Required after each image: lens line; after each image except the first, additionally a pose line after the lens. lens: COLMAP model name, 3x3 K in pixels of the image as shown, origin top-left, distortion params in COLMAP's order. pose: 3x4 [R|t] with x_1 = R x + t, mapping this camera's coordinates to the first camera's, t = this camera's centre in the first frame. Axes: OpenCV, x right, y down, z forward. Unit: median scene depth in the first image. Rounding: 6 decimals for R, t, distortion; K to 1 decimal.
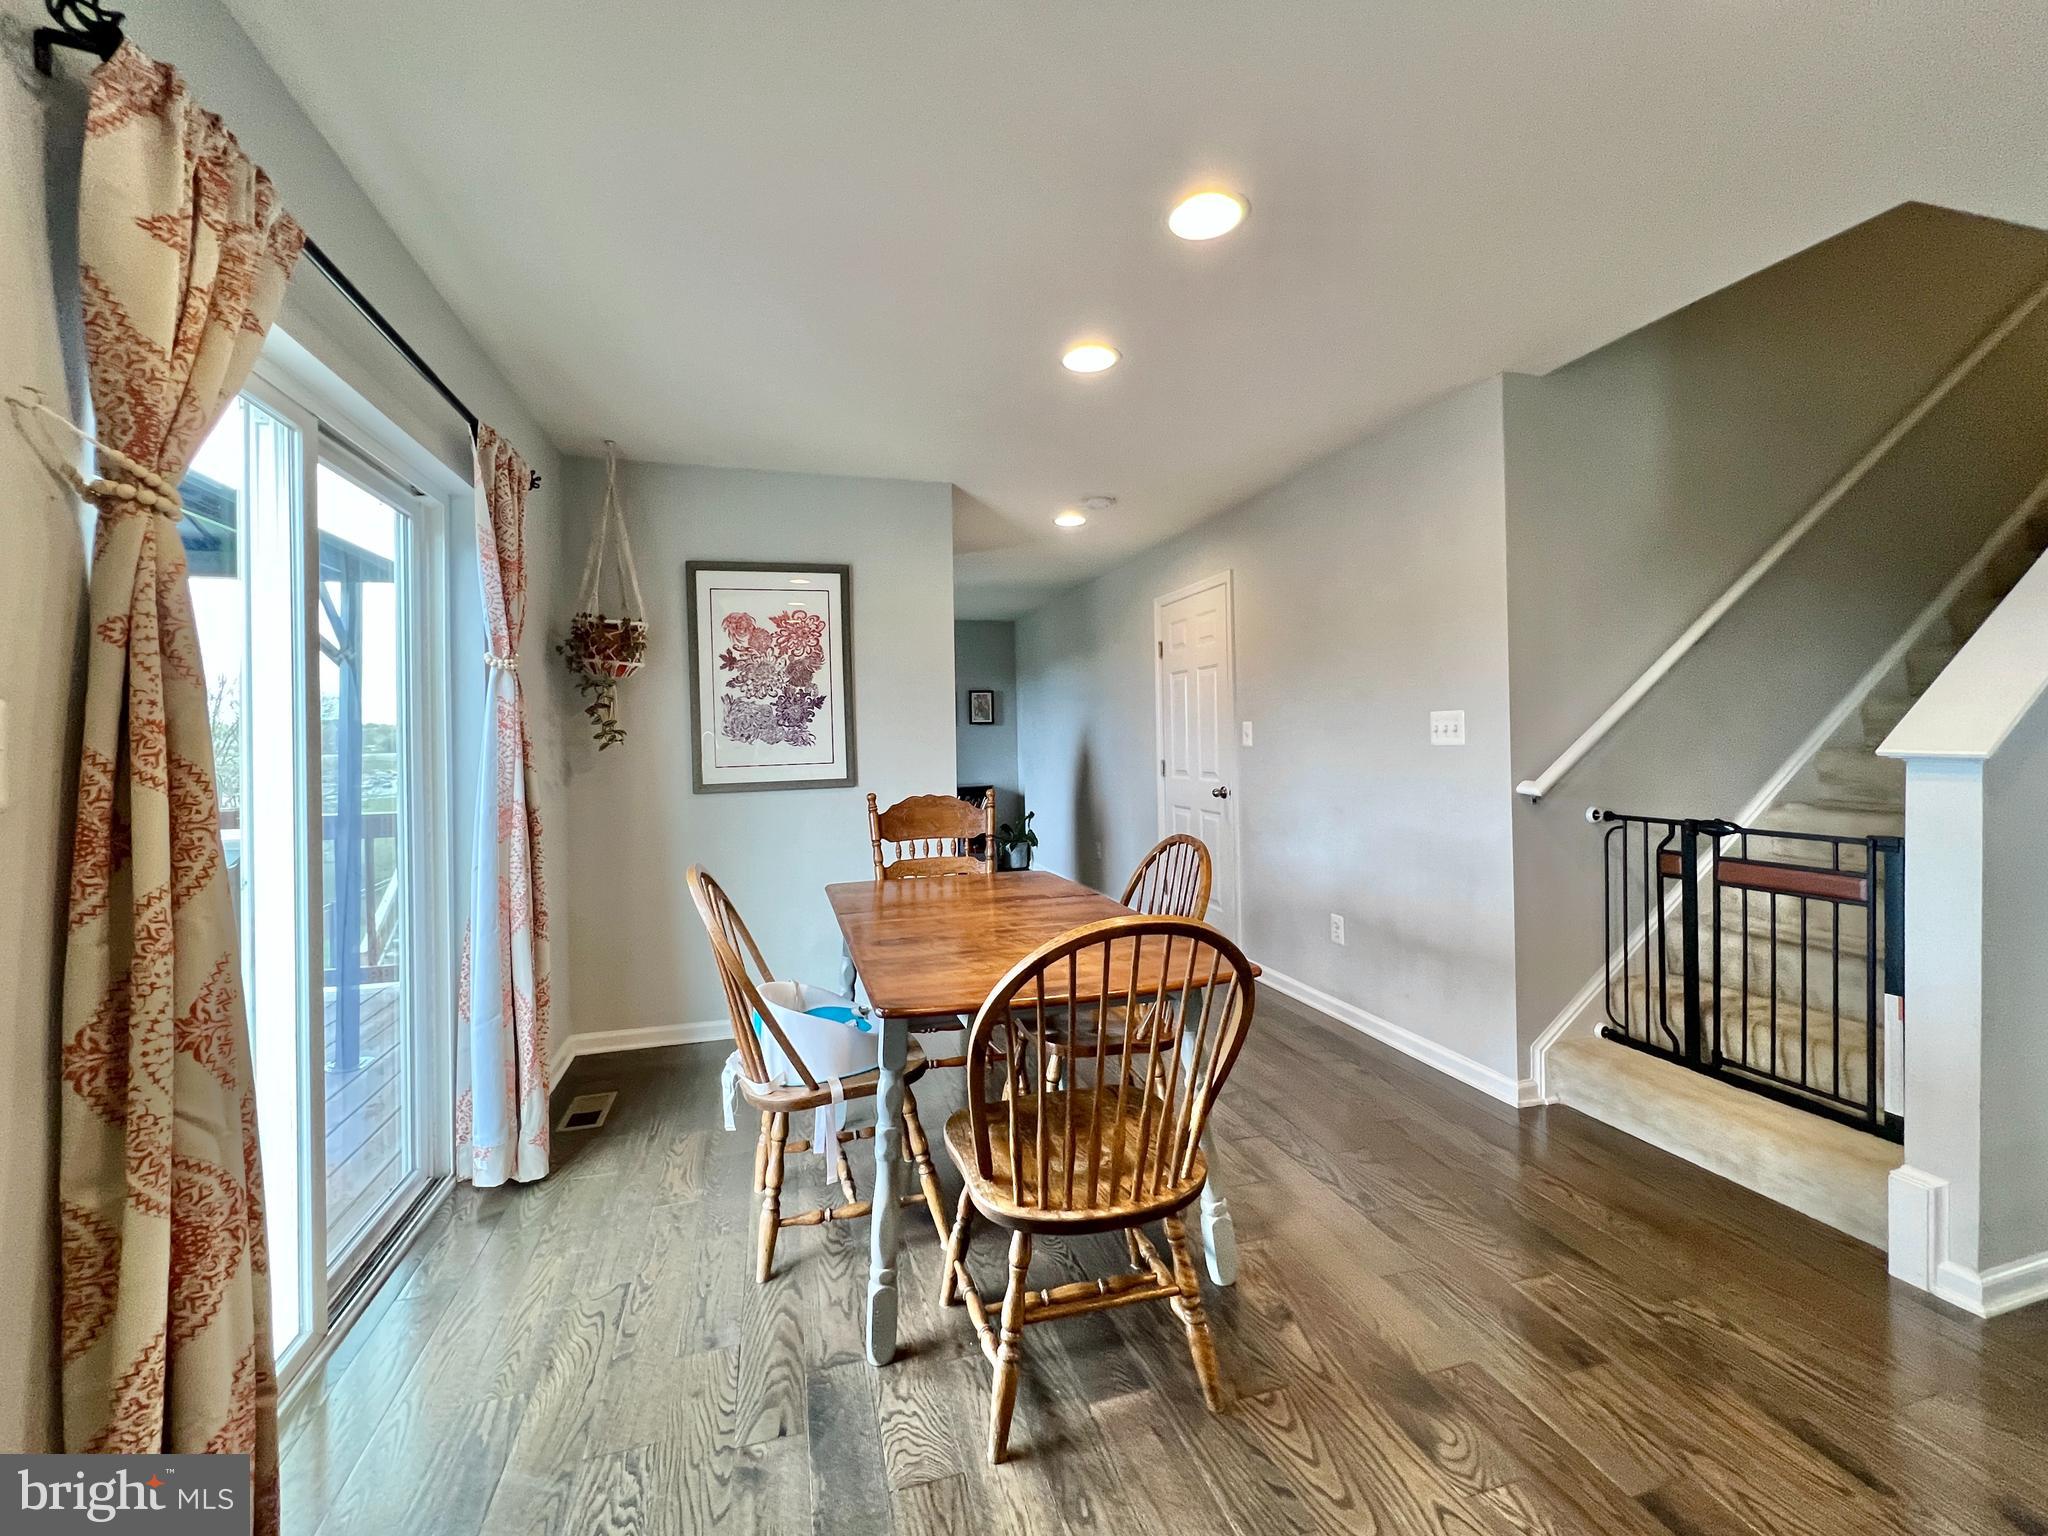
lens RADIAL K [[820.8, 0, 1033.2], [0, 820.8, 756.0], [0, 0, 1]] dist [0.004966, -0.000088]
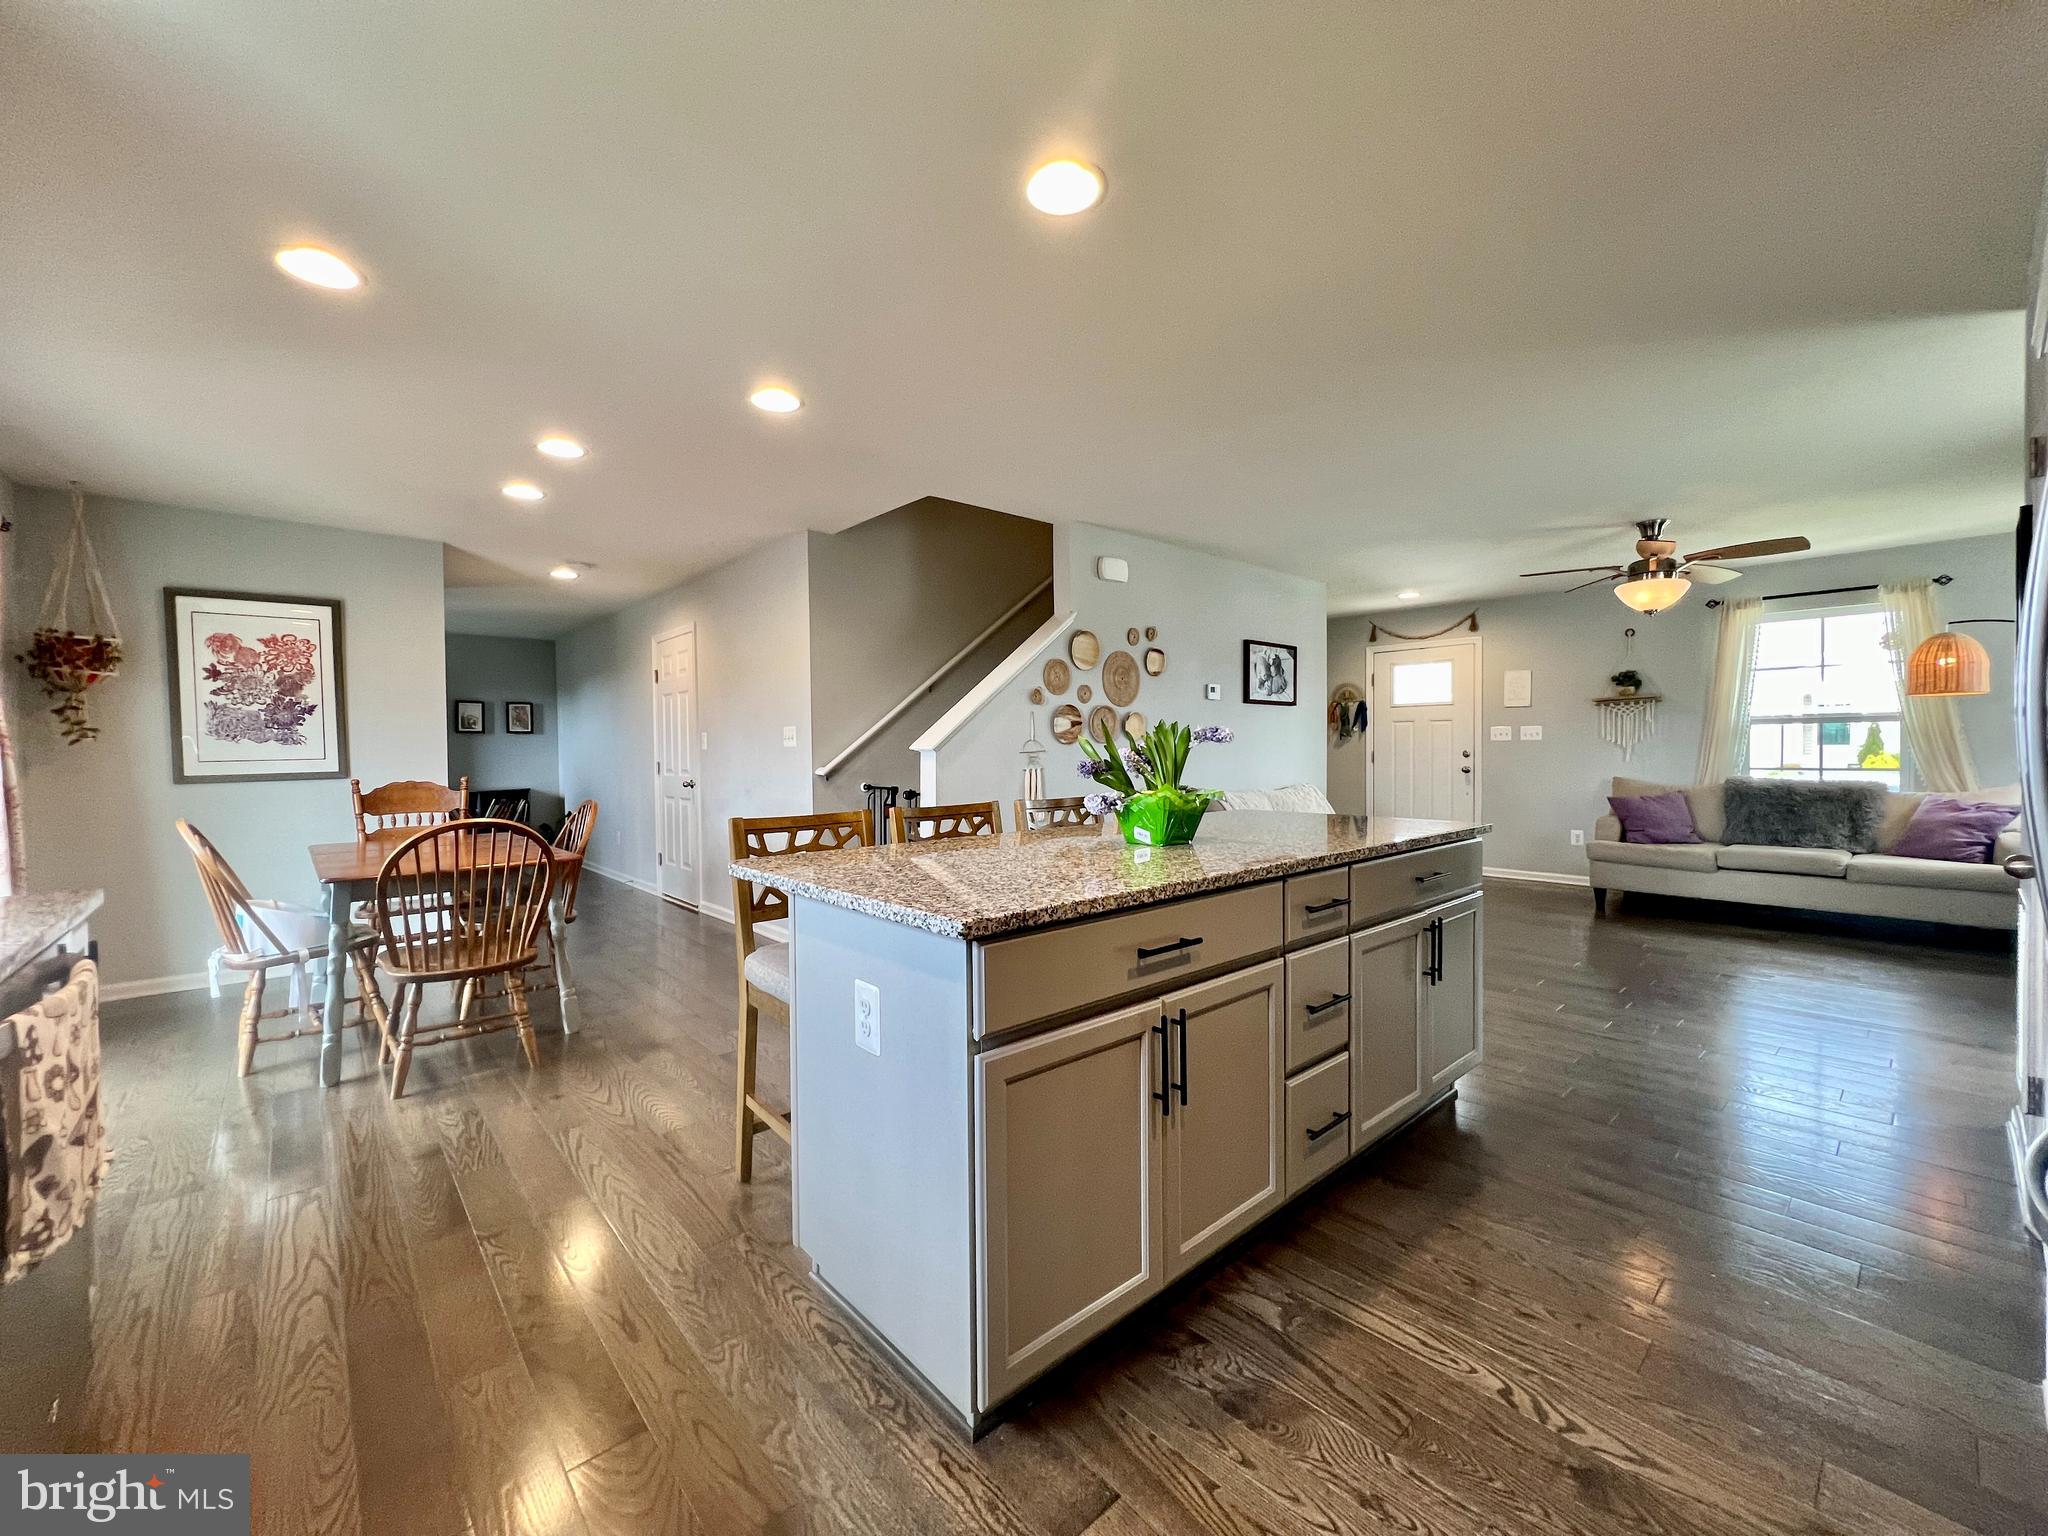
lens RADIAL K [[820.8, 0, 1028.9], [0, 820.8, 773.9], [0, 0, 1]] dist [0.004966, -0.000088]
pose [[0.910980, -0.003009, 0.412440, 0.223017], [0.002279, 0.999995, 0.002262, 0.031921], [-0.412444, -0.001121, 0.910982, -0.602484]]
